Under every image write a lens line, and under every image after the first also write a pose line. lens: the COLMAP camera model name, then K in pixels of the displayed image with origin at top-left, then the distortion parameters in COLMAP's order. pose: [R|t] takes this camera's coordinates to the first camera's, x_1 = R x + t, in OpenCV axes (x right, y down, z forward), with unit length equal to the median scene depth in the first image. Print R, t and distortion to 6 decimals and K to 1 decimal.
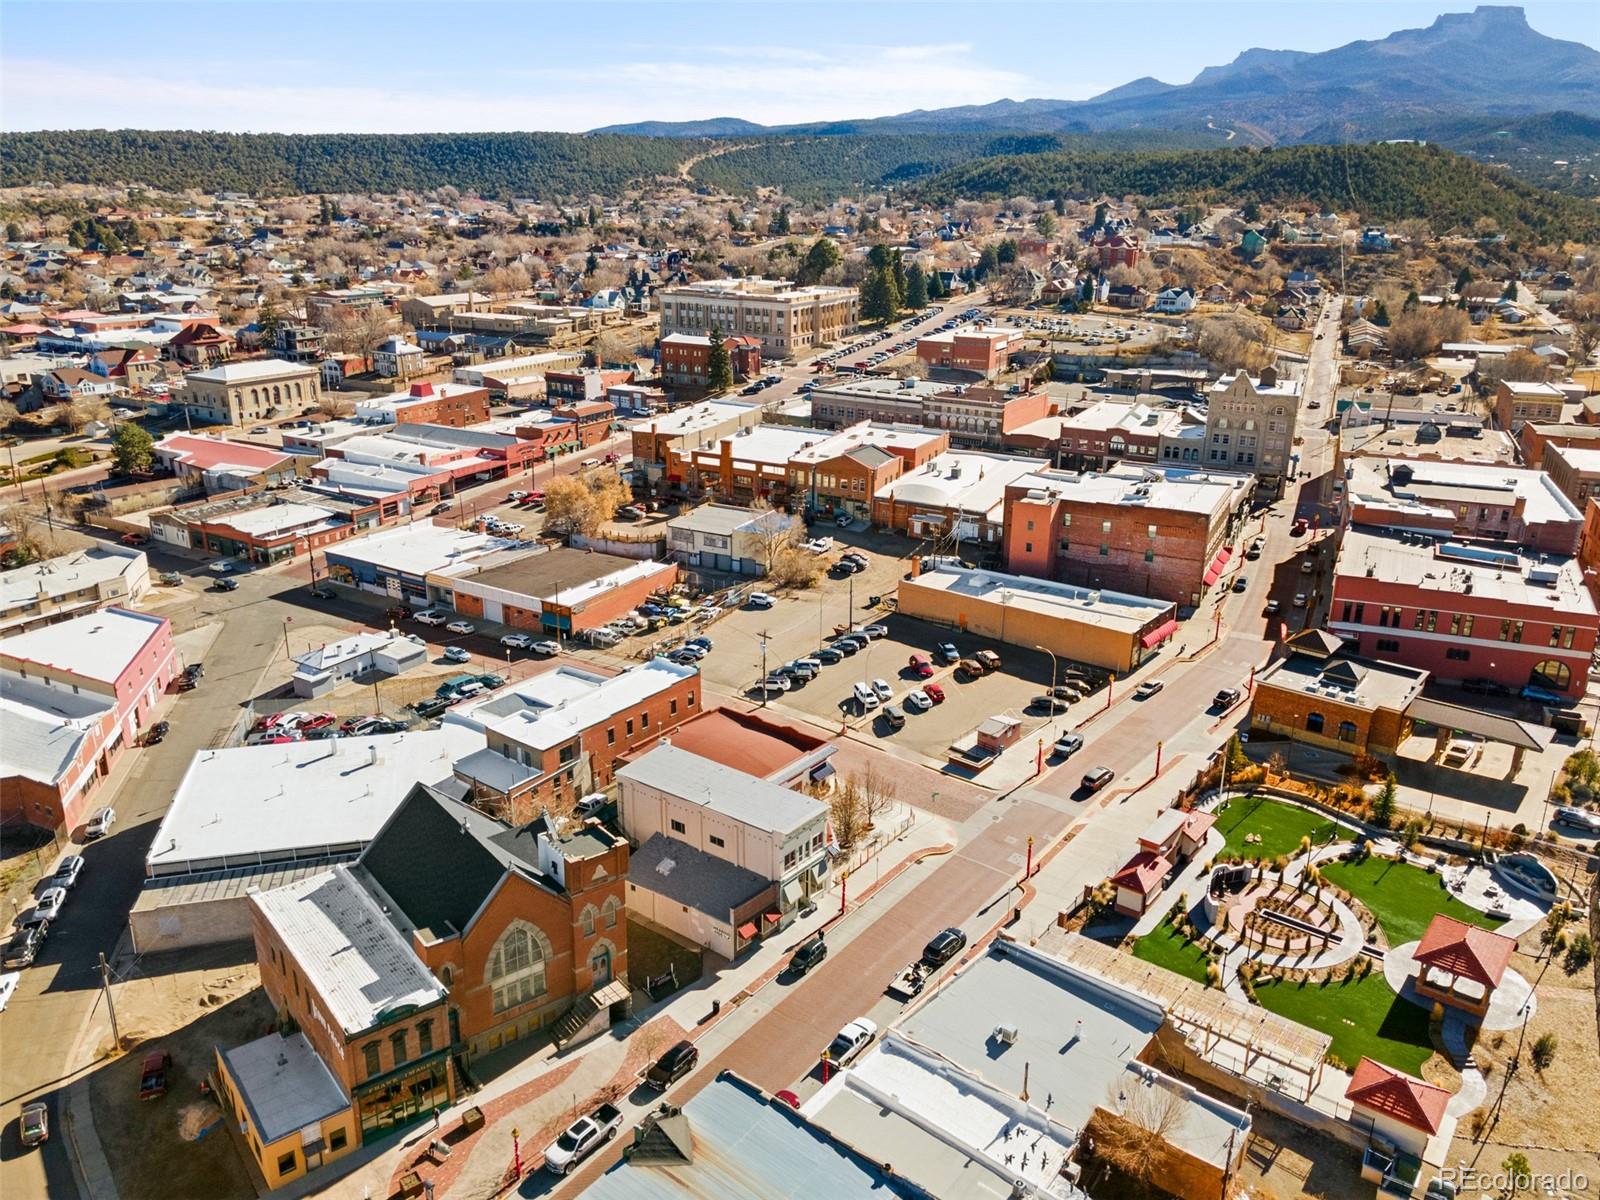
lens RADIAL K [[1169.2, 0, 793.8], [0, 1169.2, 621.8], [0, 0, 1]] dist [0.022905, 0.026210]
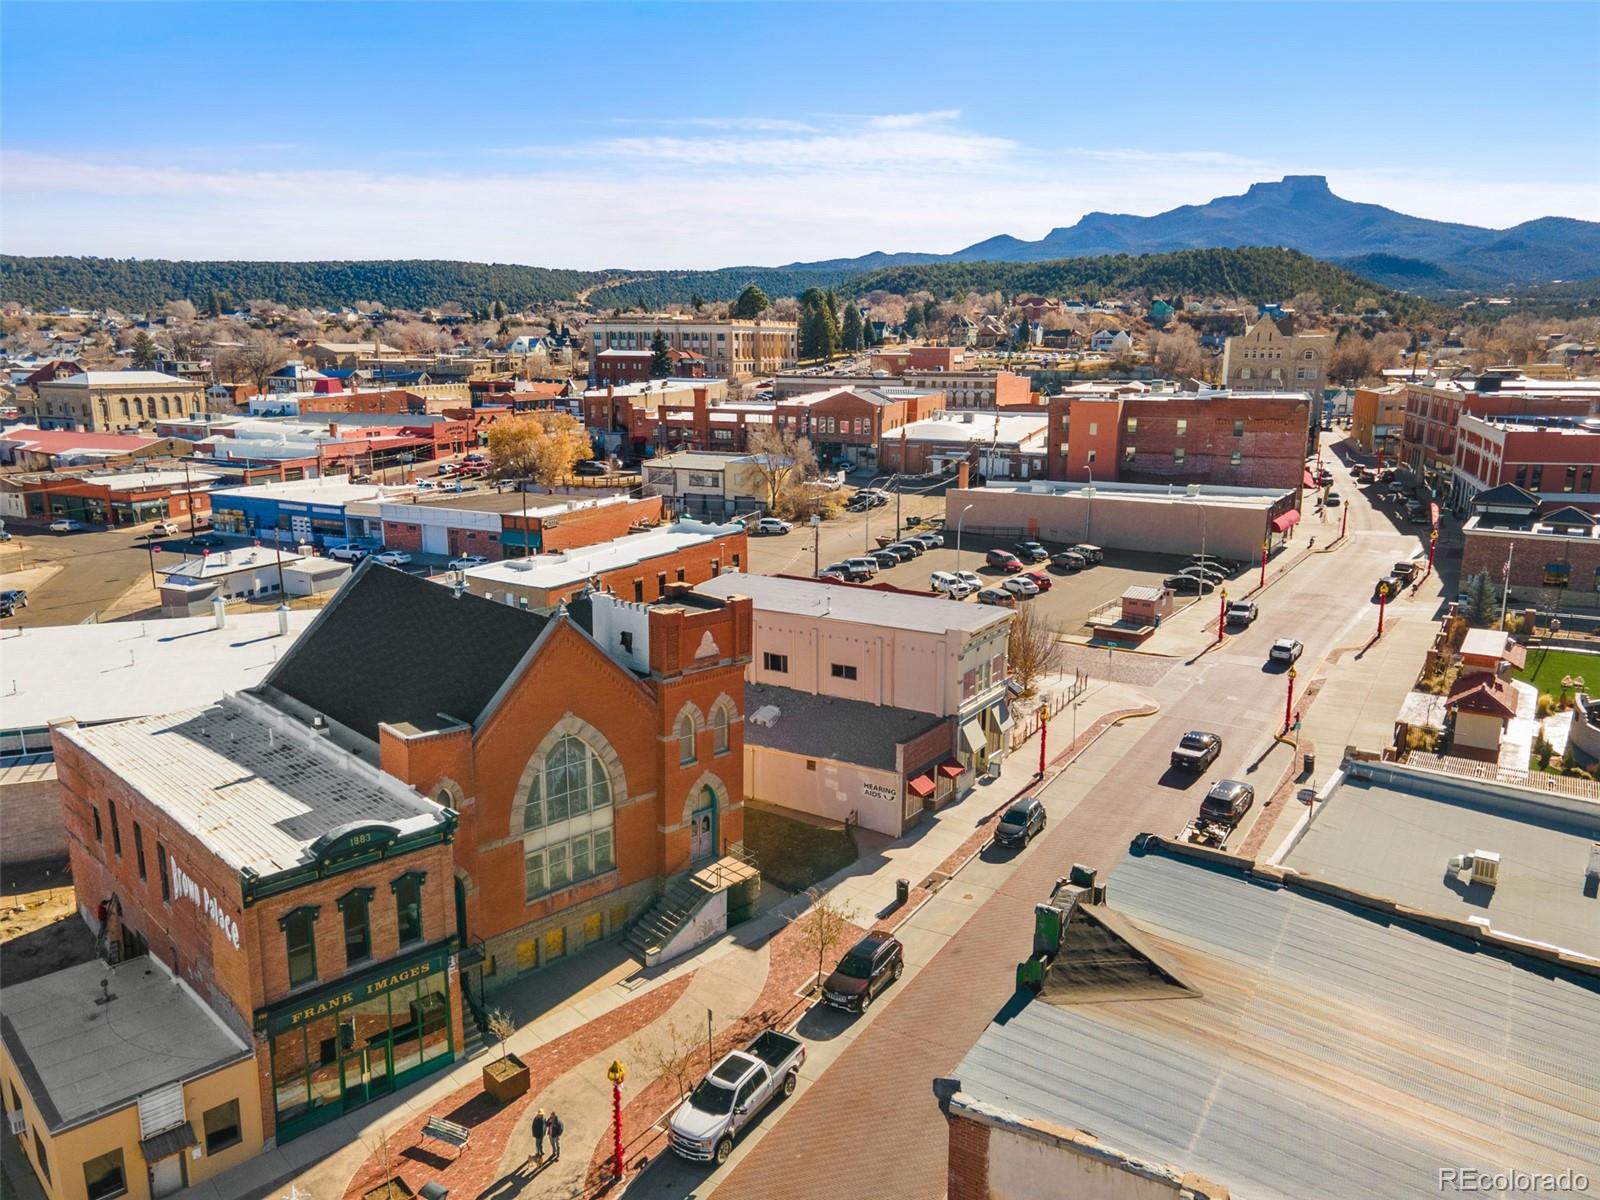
lens RADIAL K [[1170.2, 0, 804.6], [0, 1170.2, 593.9], [0, 0, 1]] dist [0.032683, 0.027270]
pose [[0.995367, -0.034363, 0.089797, -0.094958], [0.044945, 0.991923, -0.118609, 0.146193], [-0.084996, 0.122095, 0.988872, 0.241750]]
